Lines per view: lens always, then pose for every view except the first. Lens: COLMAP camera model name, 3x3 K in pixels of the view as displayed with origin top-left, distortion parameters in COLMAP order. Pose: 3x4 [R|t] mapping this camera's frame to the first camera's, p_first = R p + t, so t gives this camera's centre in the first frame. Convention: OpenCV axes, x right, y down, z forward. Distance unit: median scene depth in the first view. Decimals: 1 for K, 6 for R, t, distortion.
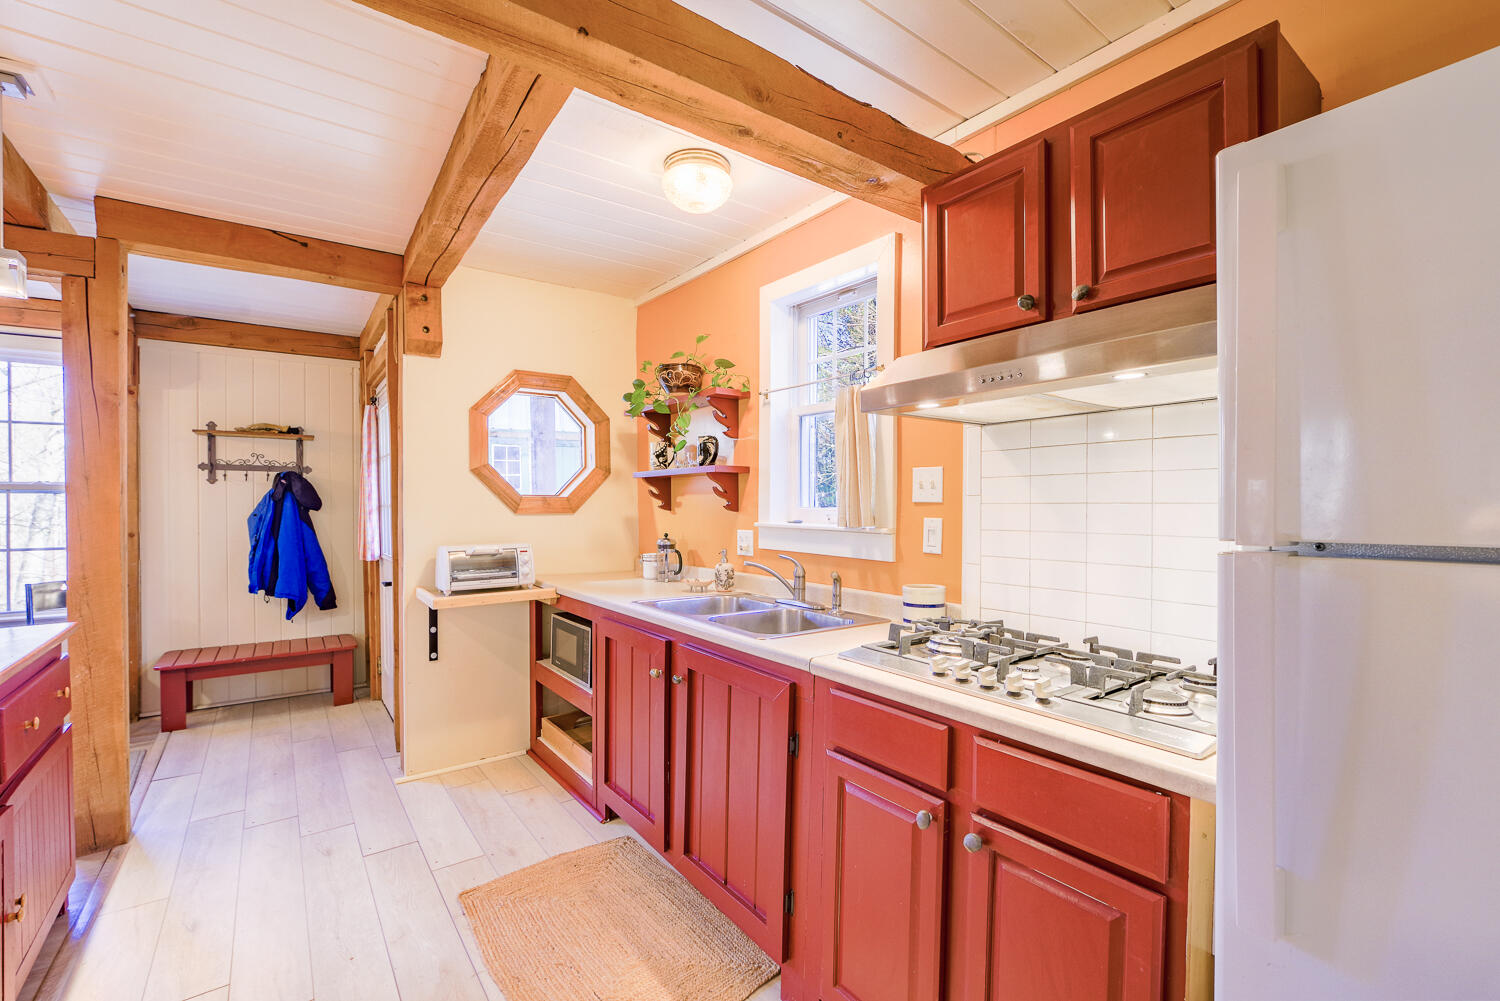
lens RADIAL K [[648.2, 0, 755.7], [0, 648.2, 505.7], [0, 0, 1]] dist [0.001862, 0.000151]
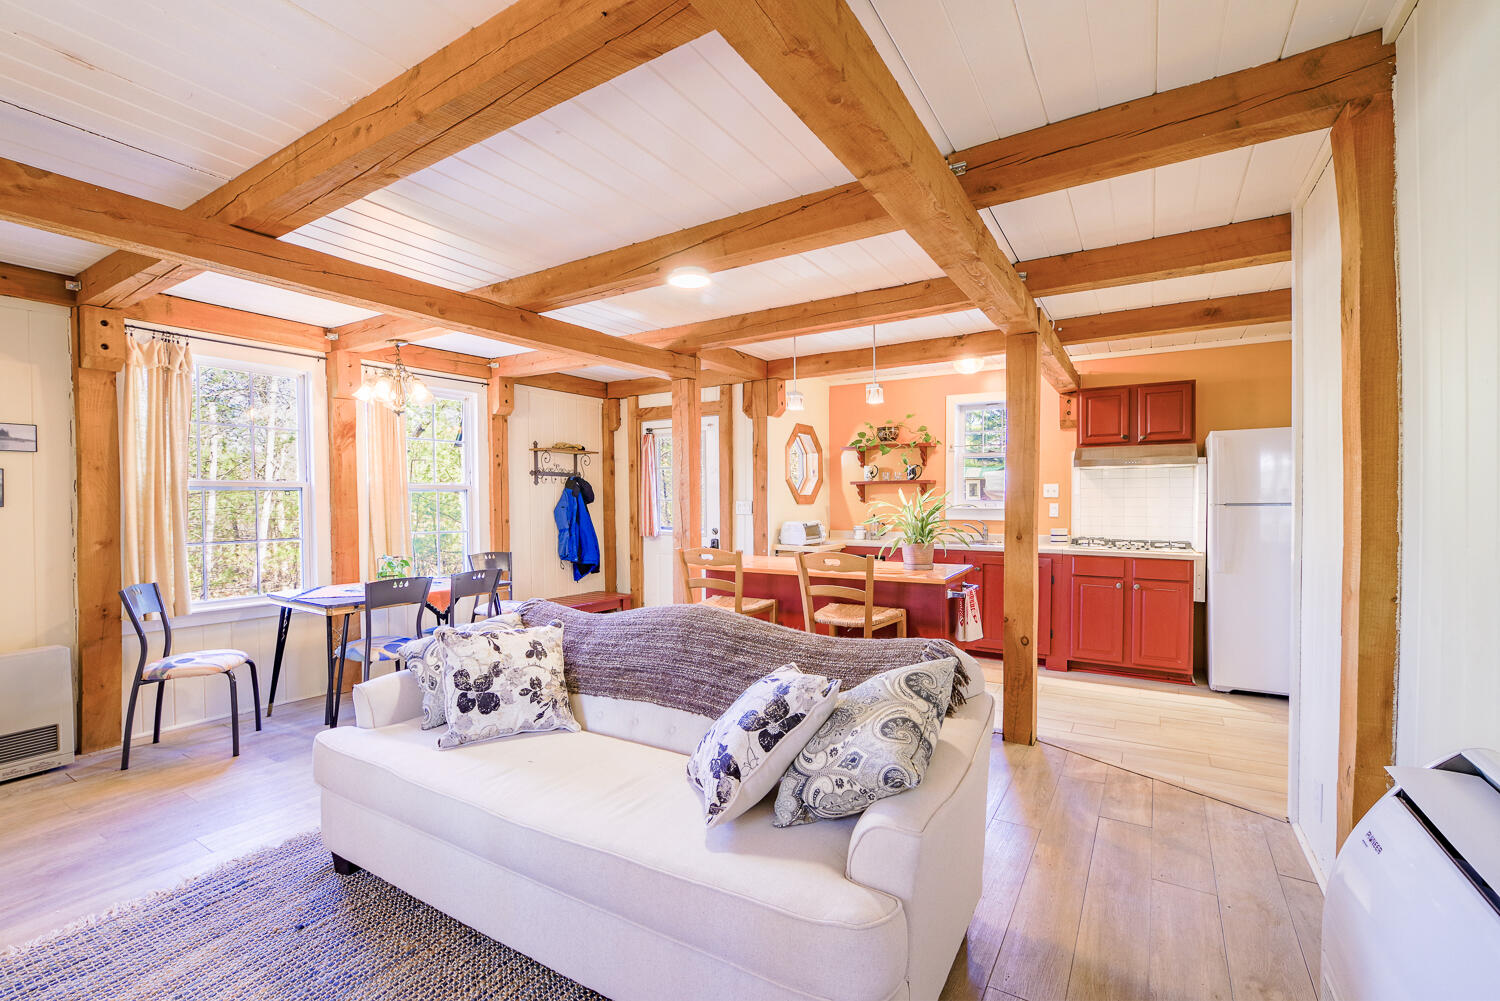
lens RADIAL K [[648.2, 0, 755.7], [0, 648.2, 505.7], [0, 0, 1]] dist [0.001862, 0.000151]
pose [[0.931403, -0.002767, 0.363979, -0.904561], [0.002232, 0.999996, 0.001890, 0.009791], [-0.363983, -0.000948, 0.931405, -0.496349]]
